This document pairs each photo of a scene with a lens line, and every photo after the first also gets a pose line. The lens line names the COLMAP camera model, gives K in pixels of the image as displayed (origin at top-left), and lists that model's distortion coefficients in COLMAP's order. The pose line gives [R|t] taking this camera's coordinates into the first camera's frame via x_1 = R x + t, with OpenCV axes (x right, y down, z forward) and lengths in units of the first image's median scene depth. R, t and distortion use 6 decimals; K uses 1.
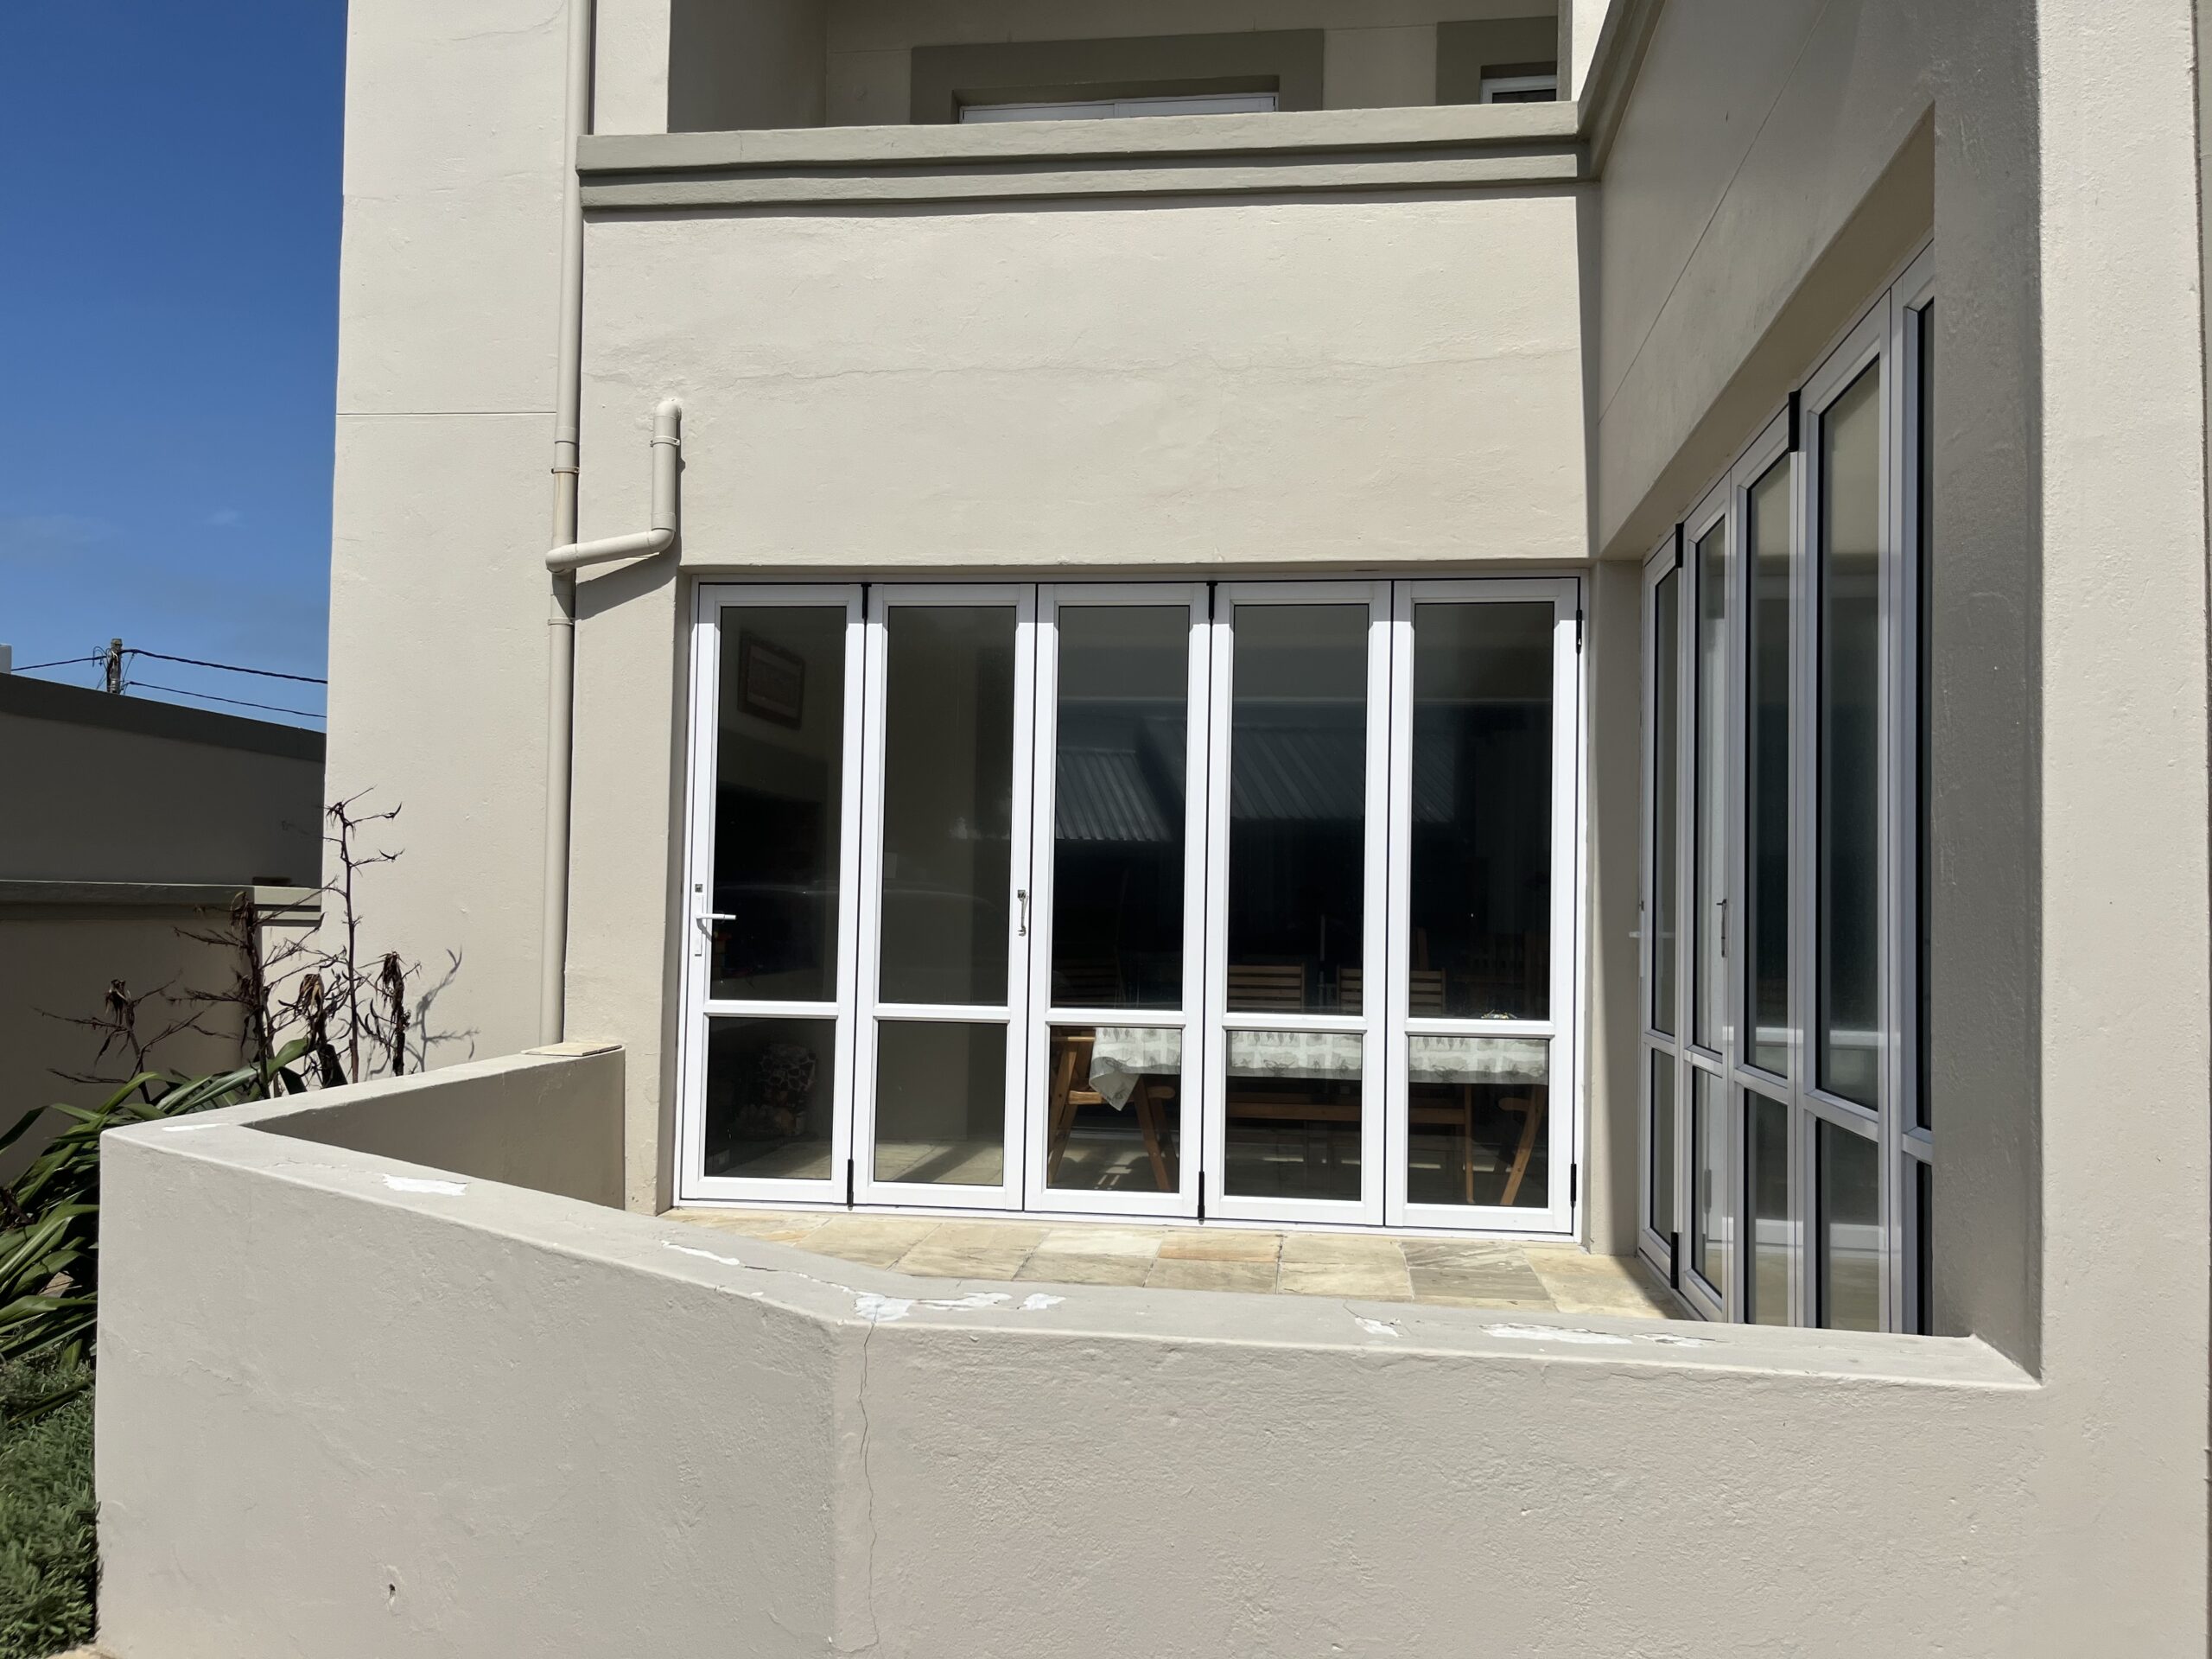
lens RADIAL K [[1680.4, 0, 1109.4], [0, 1680.4, 831.9], [0, 0, 1]] dist [0.029862, -0.007425]
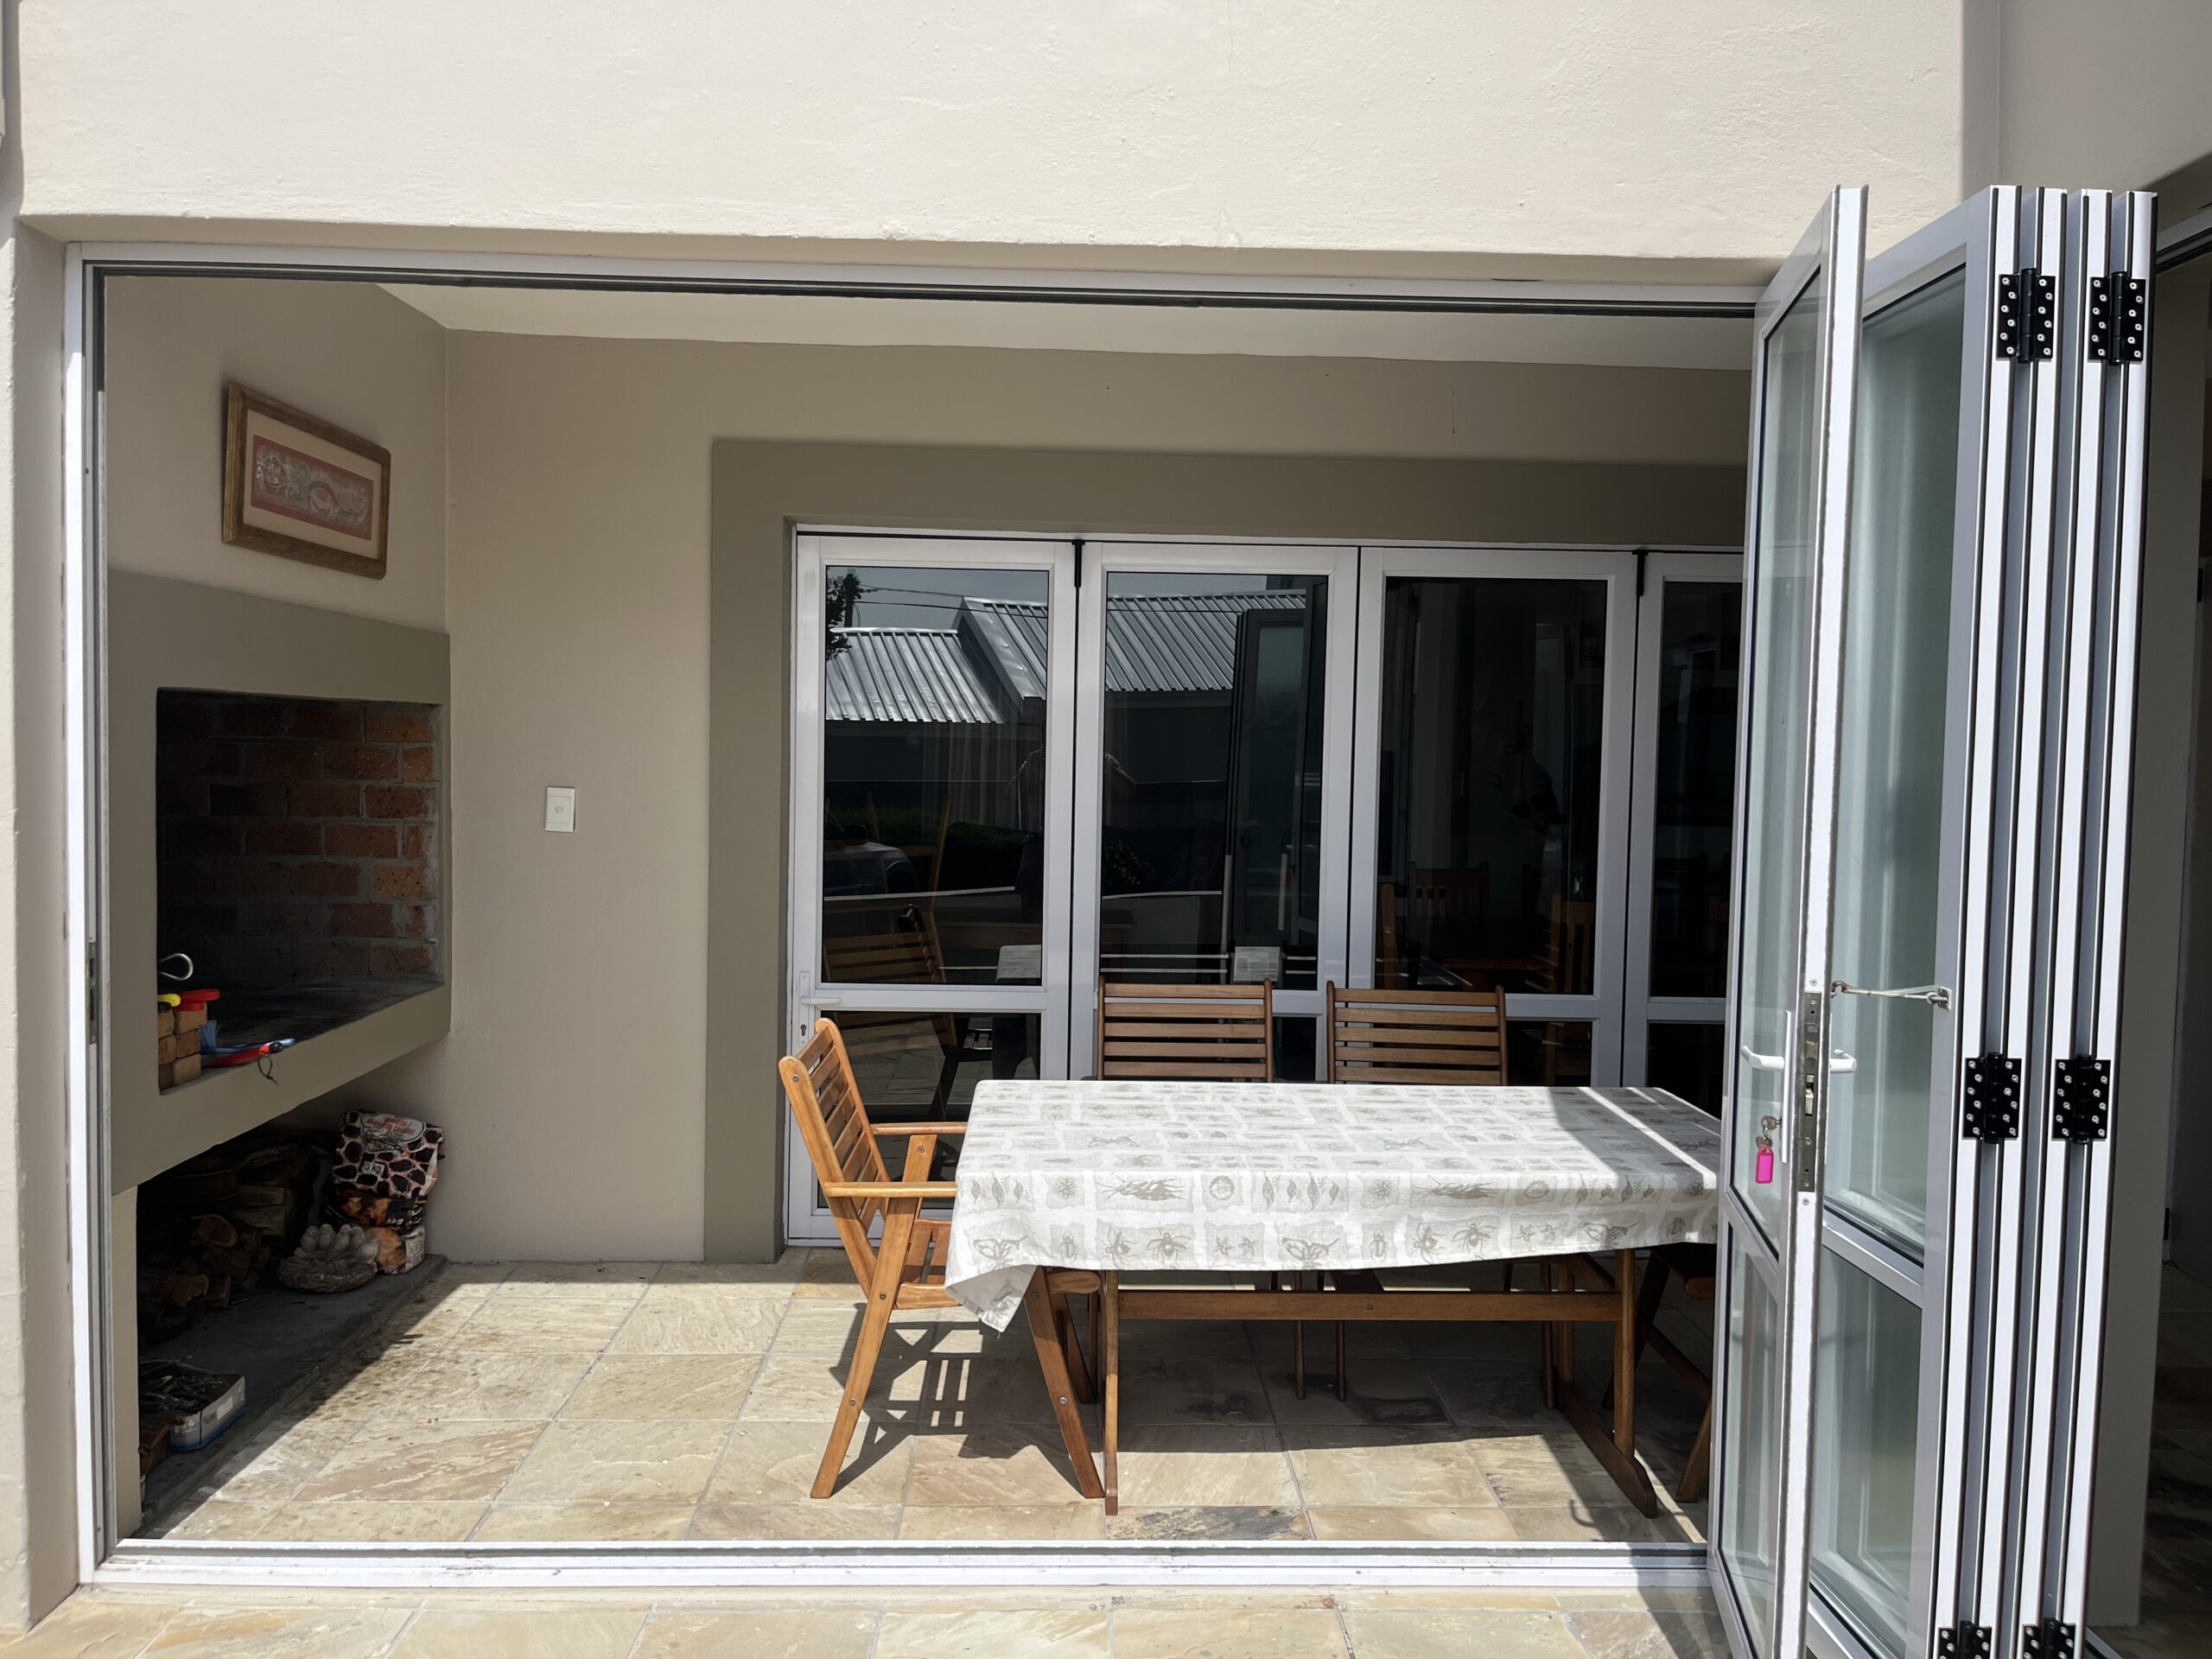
lens RADIAL K [[1680.4, 0, 1094.0], [0, 1680.4, 829.8], [0, 0, 1]] dist [0.029862, -0.007425]
pose [[0.990076, -0.007560, 0.140329, -0.030805], [-0.007696, 0.994137, 0.107857, -0.037872], [-0.140321, -0.107867, 0.984213, 0.404082]]
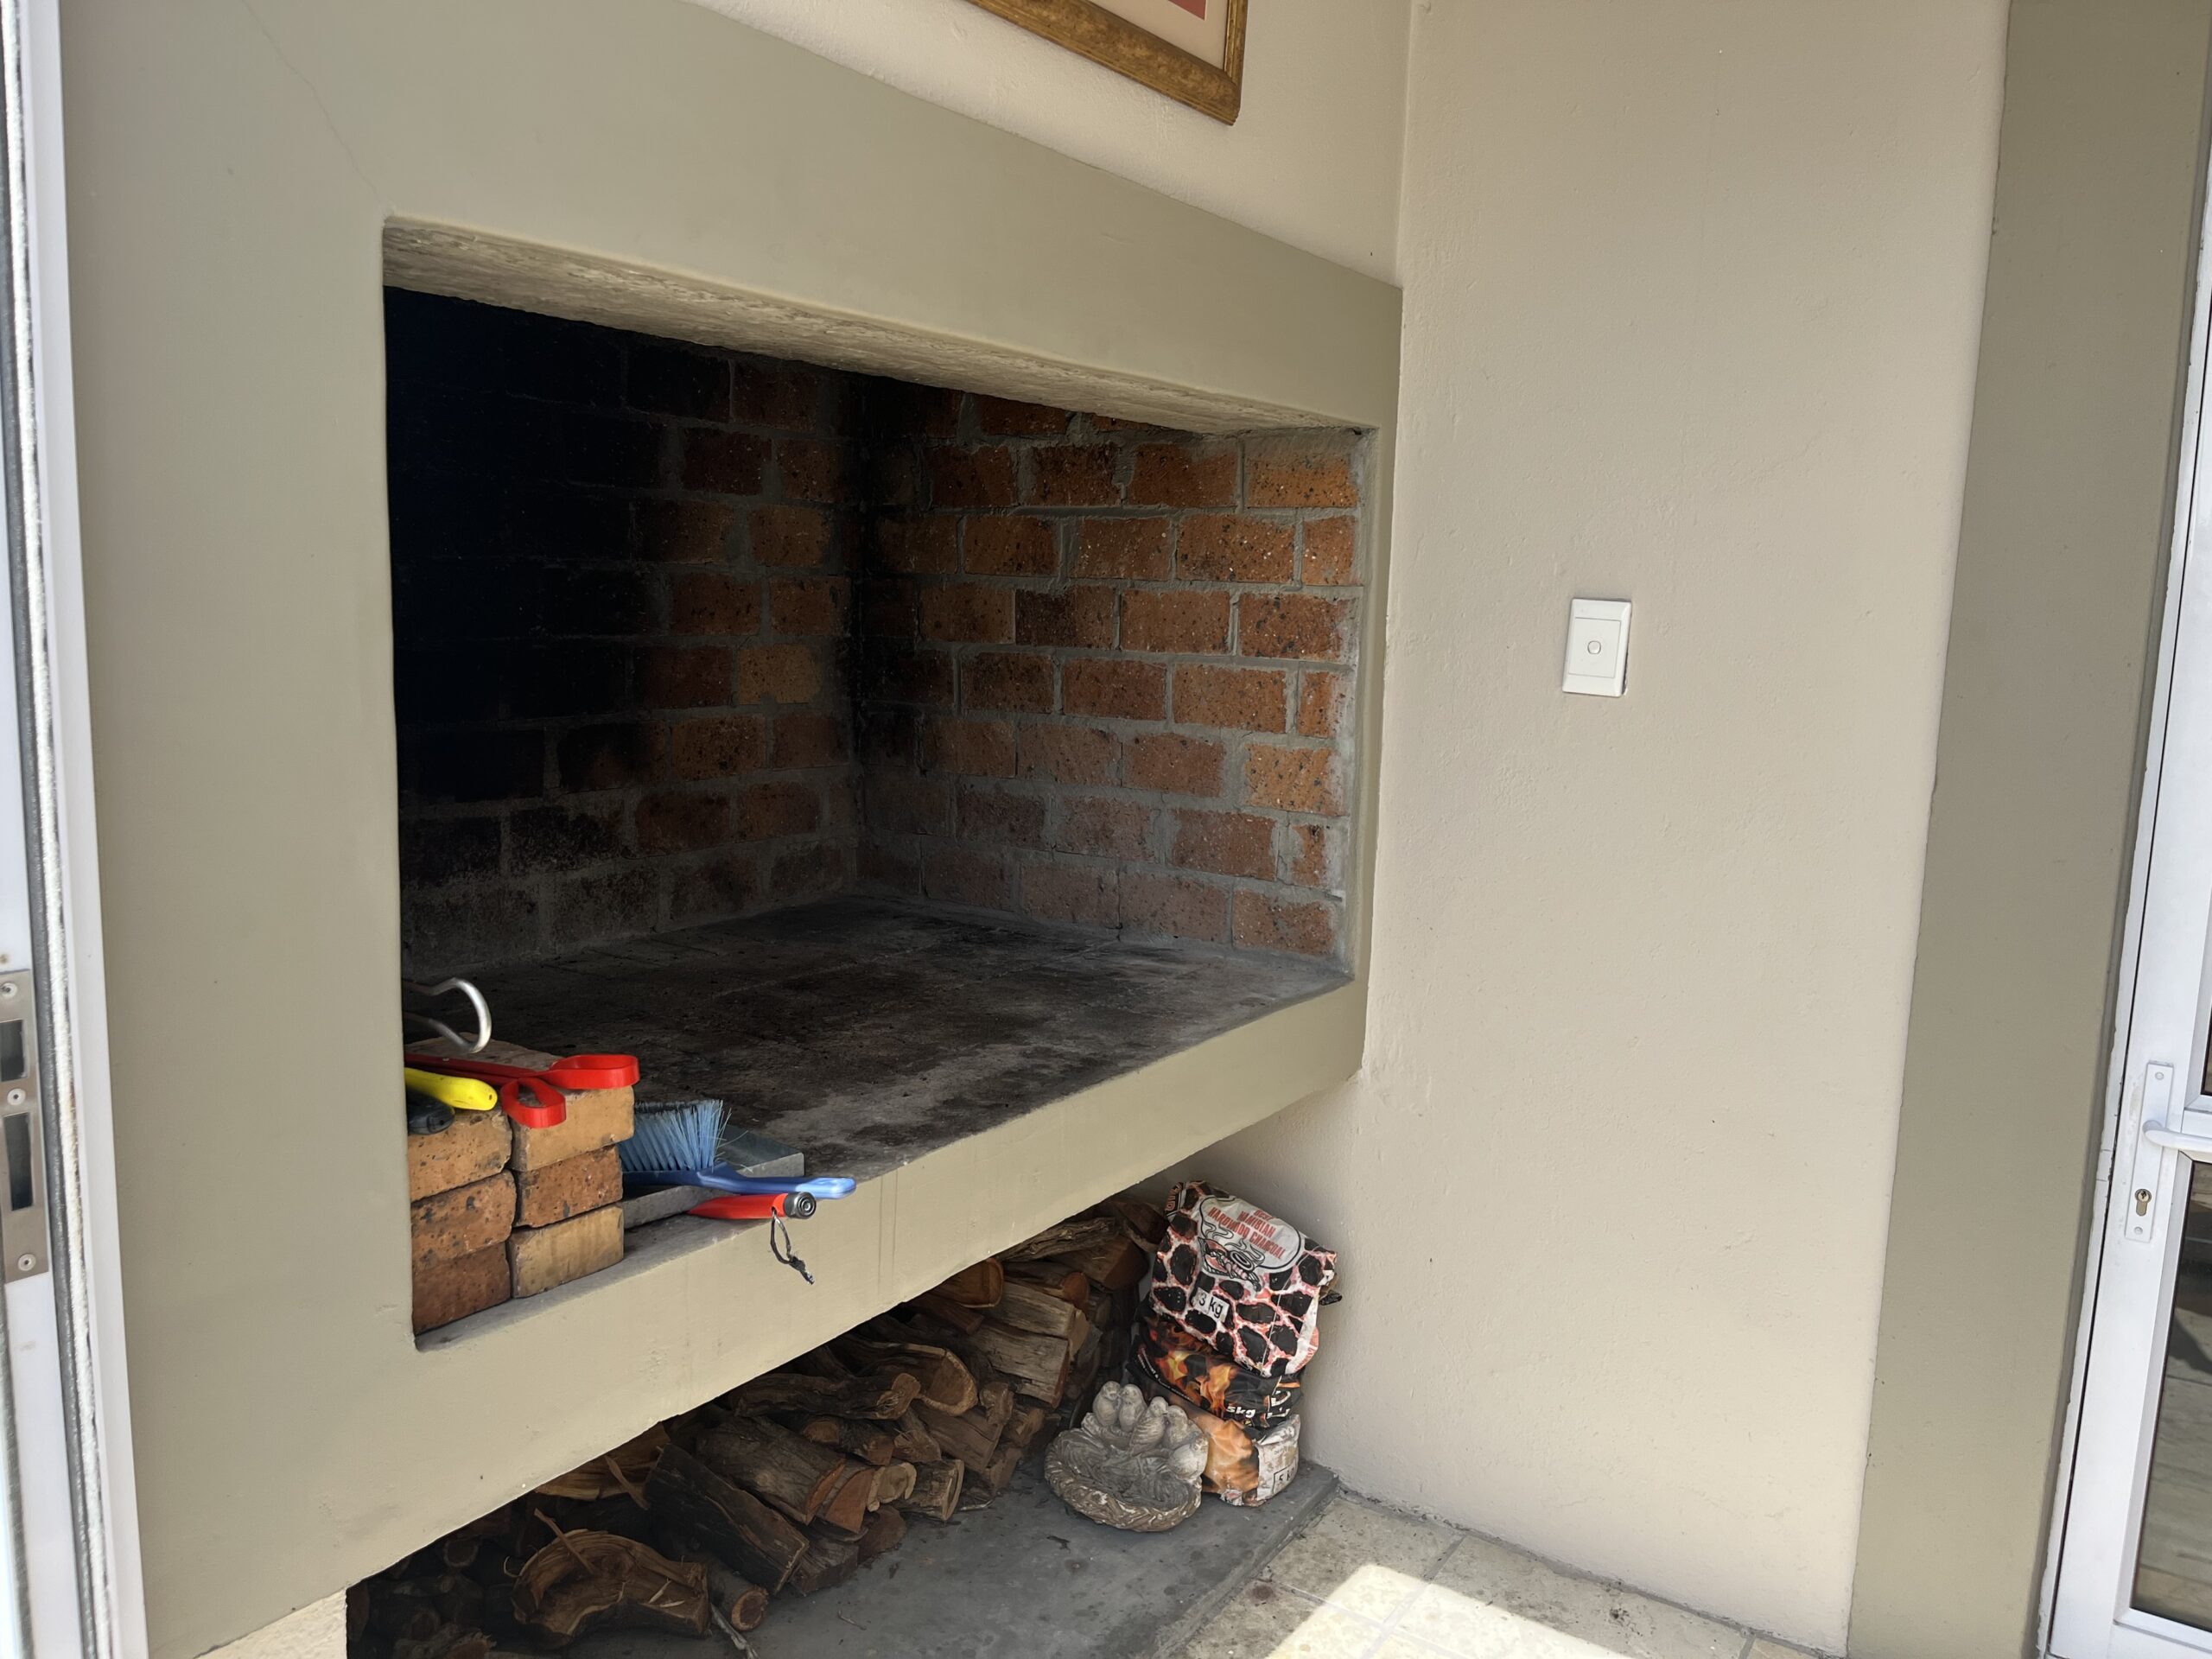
lens RADIAL K [[1680.4, 0, 1100.1], [0, 1680.4, 828.0], [0, 0, 1]] dist [0.029862, -0.007425]
pose [[0.886319, 0.069338, -0.457856, -0.076900], [0.014701, 0.984015, 0.177477, -0.000309], [0.462843, -0.164032, 0.871131, 0.733444]]
